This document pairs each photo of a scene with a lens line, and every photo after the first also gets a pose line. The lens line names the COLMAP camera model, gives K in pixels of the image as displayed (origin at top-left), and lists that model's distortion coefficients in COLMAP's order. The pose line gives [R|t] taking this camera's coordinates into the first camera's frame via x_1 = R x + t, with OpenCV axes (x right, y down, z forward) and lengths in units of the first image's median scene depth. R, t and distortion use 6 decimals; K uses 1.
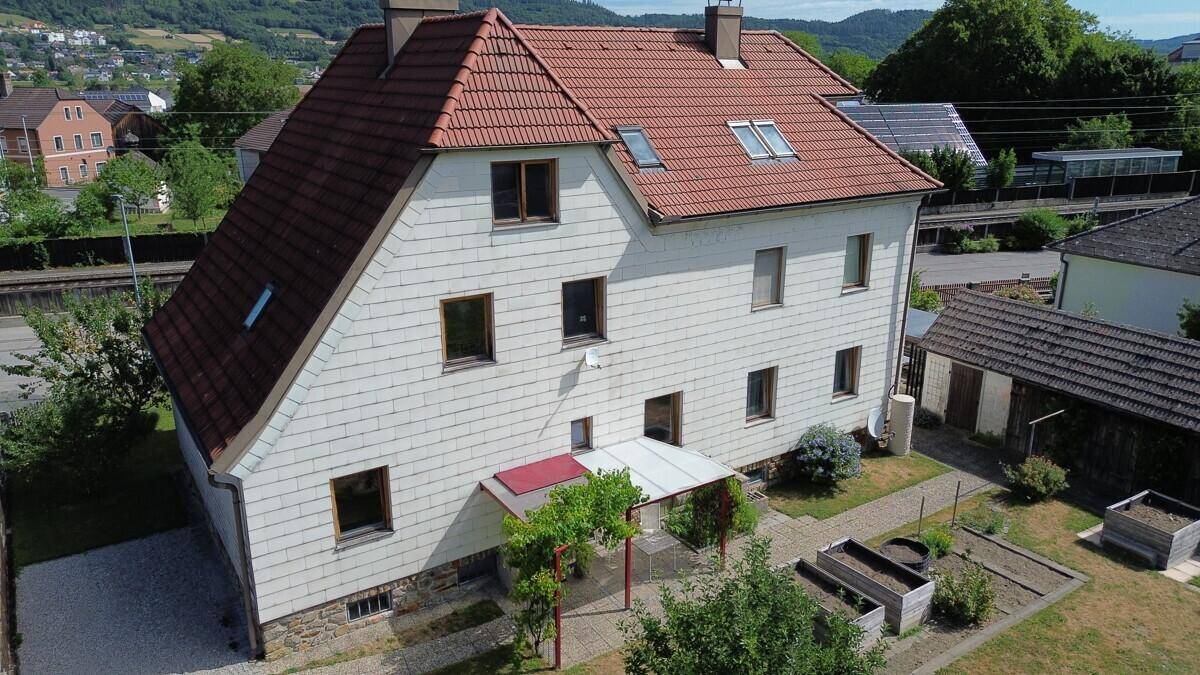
lens RADIAL K [[849.6, 0, 596.1], [0, 849.6, 340.5], [0, 0, 1]] dist [0.077699, -0.078720]
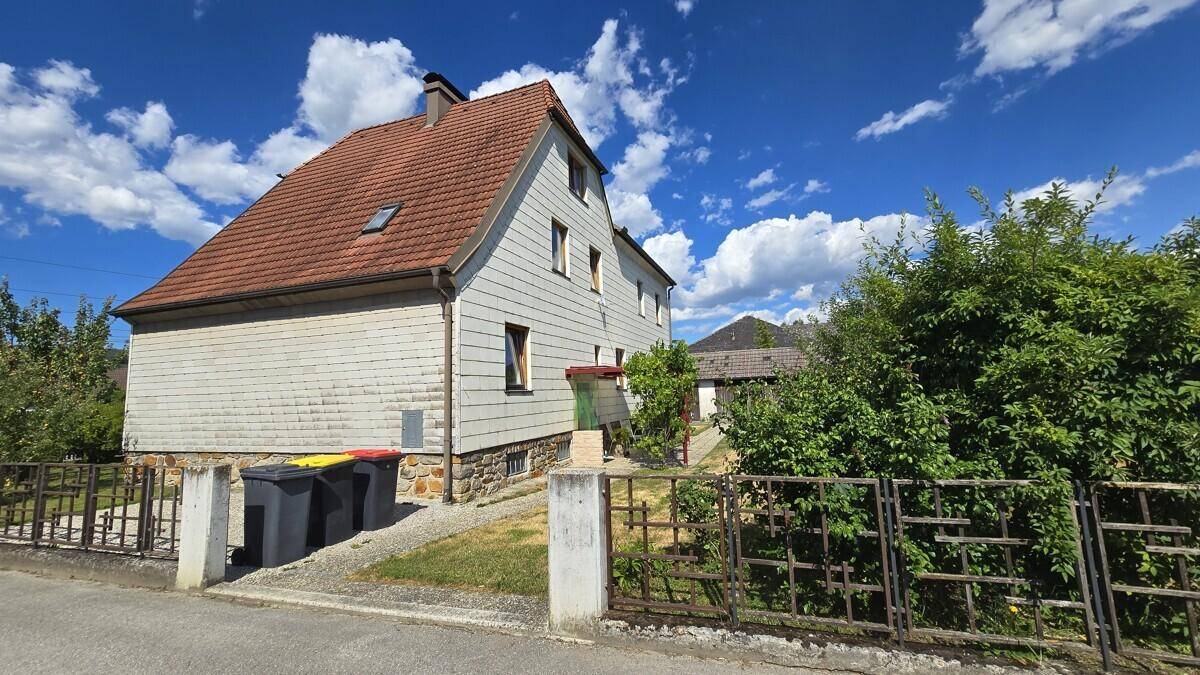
lens RADIAL K [[493.7, 0, 610.9], [0, 493.7, 333.7], [0, 0, 1]] dist [-0.002313, -0.001474]
pose [[0.789950, 0.042232, 0.611715, -0.492575], [0.224425, 0.908488, -0.352537, 0.361619], [-0.570624, 0.415771, 0.708183, 0.383319]]
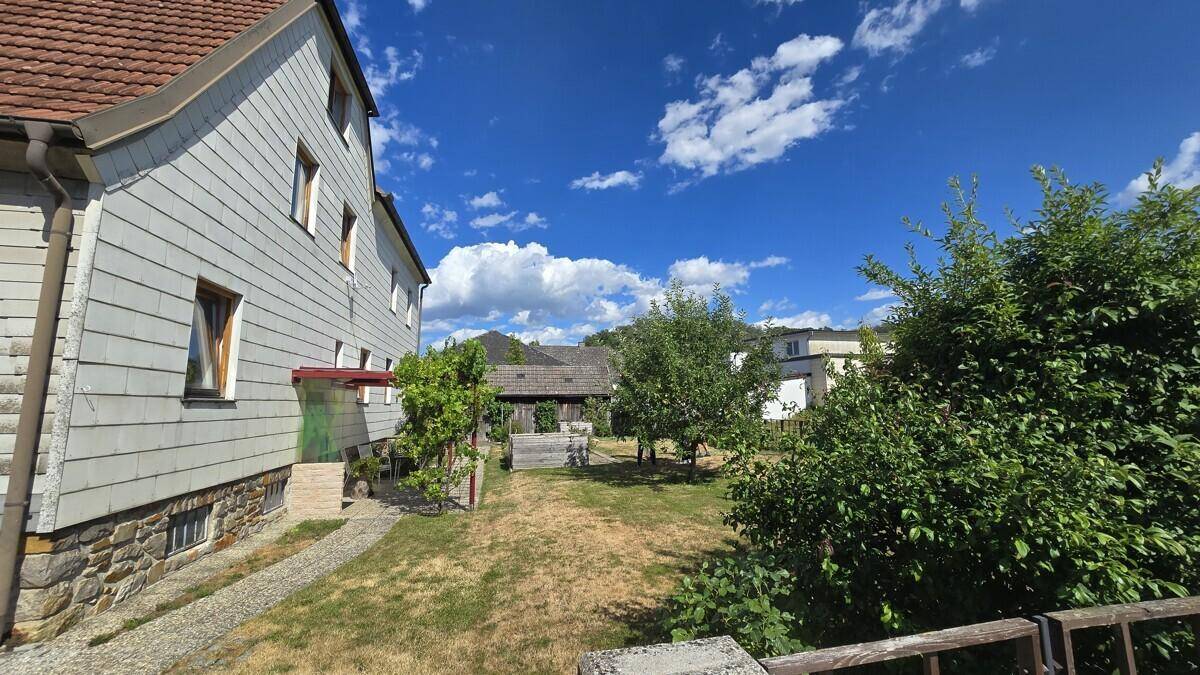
lens RADIAL K [[493.7, 0, 610.9], [0, 493.7, 333.7], [0, 0, 1]] dist [-0.002313, -0.001474]
pose [[0.343593, 0.130968, 0.929941, -0.443420], [0.295014, 0.925047, -0.239280, 0.313501], [-0.891577, 0.356561, 0.279203, 0.528954]]
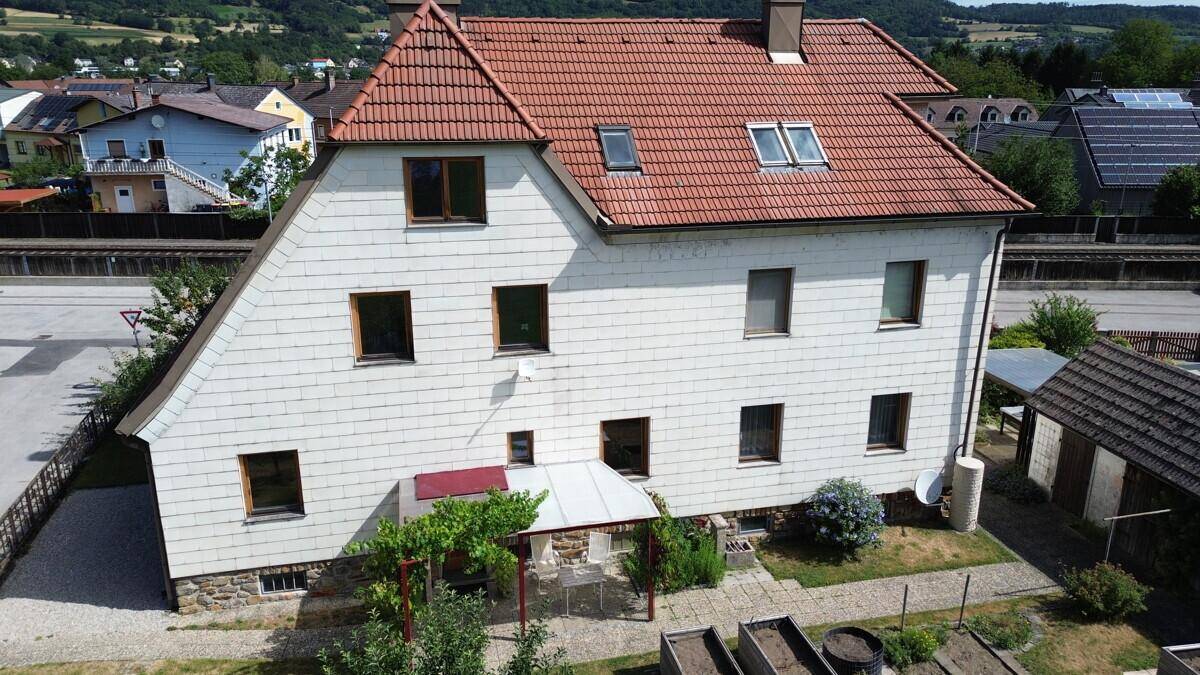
lens RADIAL K [[849.6, 0, 596.1], [0, 849.6, 340.5], [0, 0, 1]] dist [0.077699, -0.078720]
pose [[0.938203, 0.105736, -0.329538, 0.356579], [-0.104790, 0.994279, 0.020687, -0.036753], [0.329840, 0.015124, 0.943916, 0.125486]]
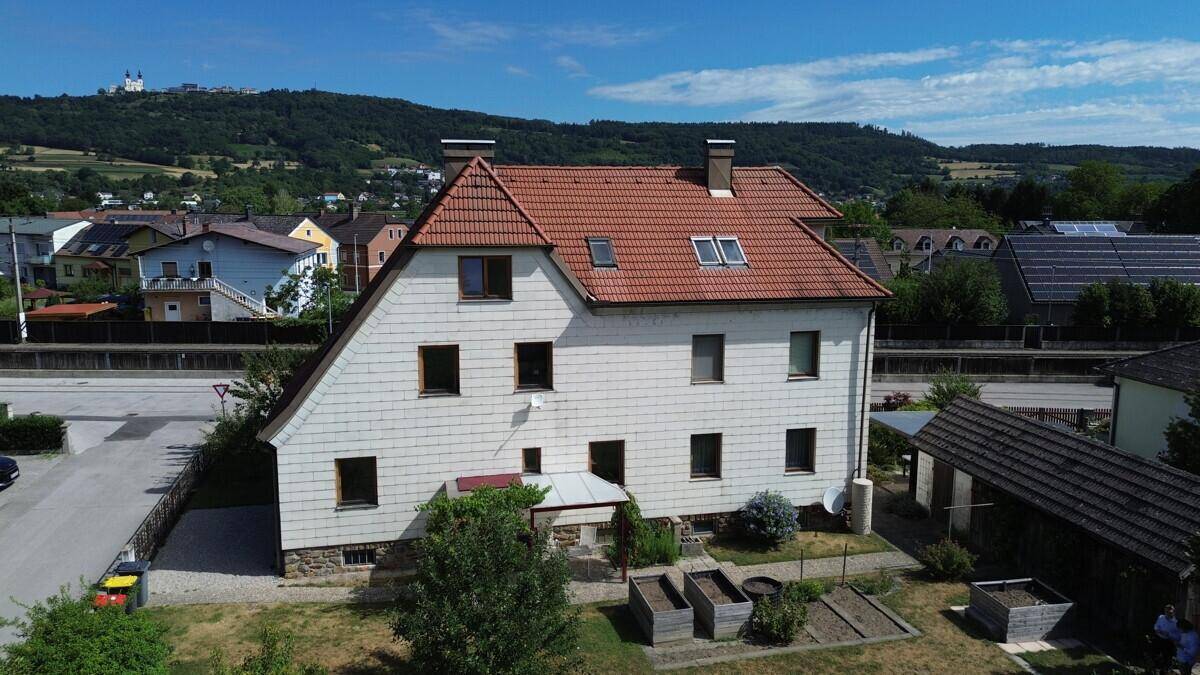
lens RADIAL K [[849.6, 0, 596.1], [0, 849.6, 340.5], [0, 0, 1]] dist [0.077699, -0.078720]
pose [[0.938478, 0.058609, -0.340330, 0.509788], [-0.106821, 0.986429, -0.124690, 0.079111], [0.328403, 0.153373, 0.932002, -0.230843]]
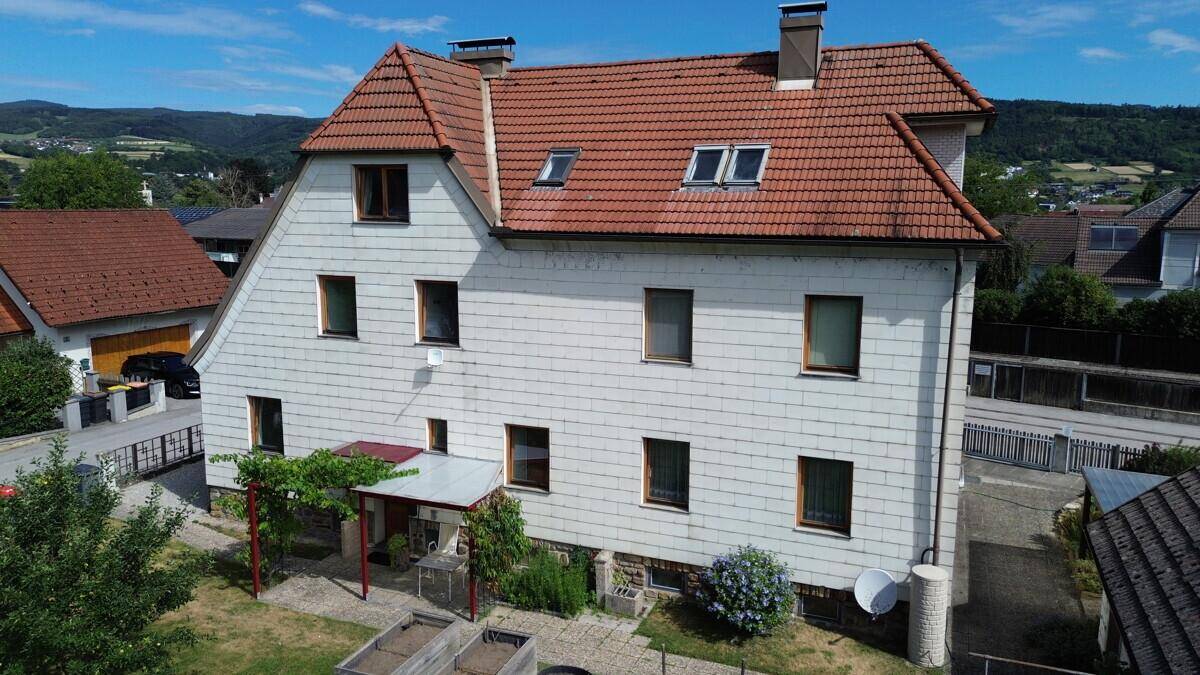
lens RADIAL K [[849.6, 0, 596.1], [0, 849.6, 340.5], [0, 0, 1]] dist [0.077699, -0.078720]
pose [[0.570966, 0.135485, -0.809717, 0.895210], [-0.251639, 0.967697, -0.015523, -0.031923], [0.781458, 0.212619, 0.586615, 0.511946]]
